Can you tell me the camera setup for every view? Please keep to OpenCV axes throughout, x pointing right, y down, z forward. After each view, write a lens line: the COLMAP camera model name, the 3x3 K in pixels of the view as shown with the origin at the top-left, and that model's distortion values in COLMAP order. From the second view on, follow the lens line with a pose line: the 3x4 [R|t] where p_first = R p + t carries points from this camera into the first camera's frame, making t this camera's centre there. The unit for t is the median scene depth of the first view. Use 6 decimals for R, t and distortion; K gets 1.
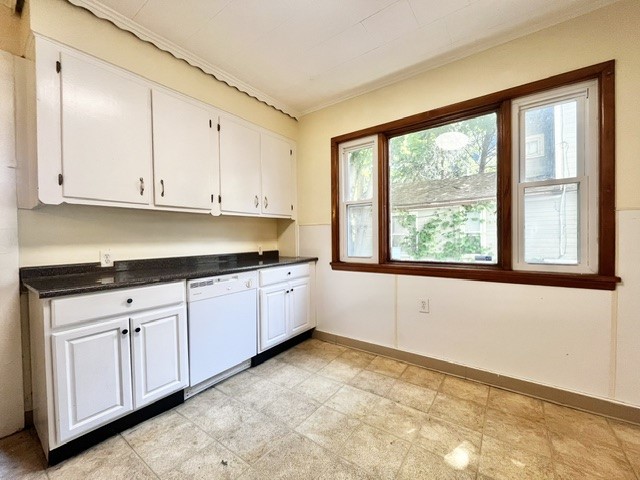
lens RADIAL K [[261.0, 0, 320.4], [0, 261.0, 240.7], [0, 0, 1]] dist [-0.012501, -0.000263]
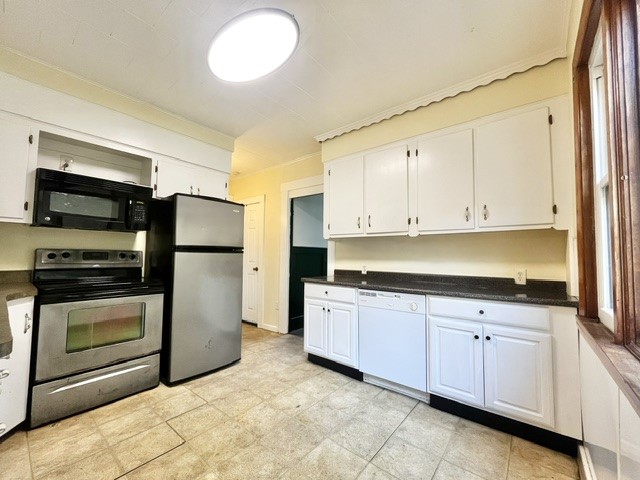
lens RADIAL K [[261.0, 0, 320.0], [0, 261.0, 241.8], [0, 0, 1]] dist [-0.012501, -0.000263]
pose [[-0.053397, -0.037874, -0.997855, 0.788395], [-0.024013, 0.999040, -0.036634, -0.032703], [0.998285, 0.022006, -0.054255, 0.797036]]
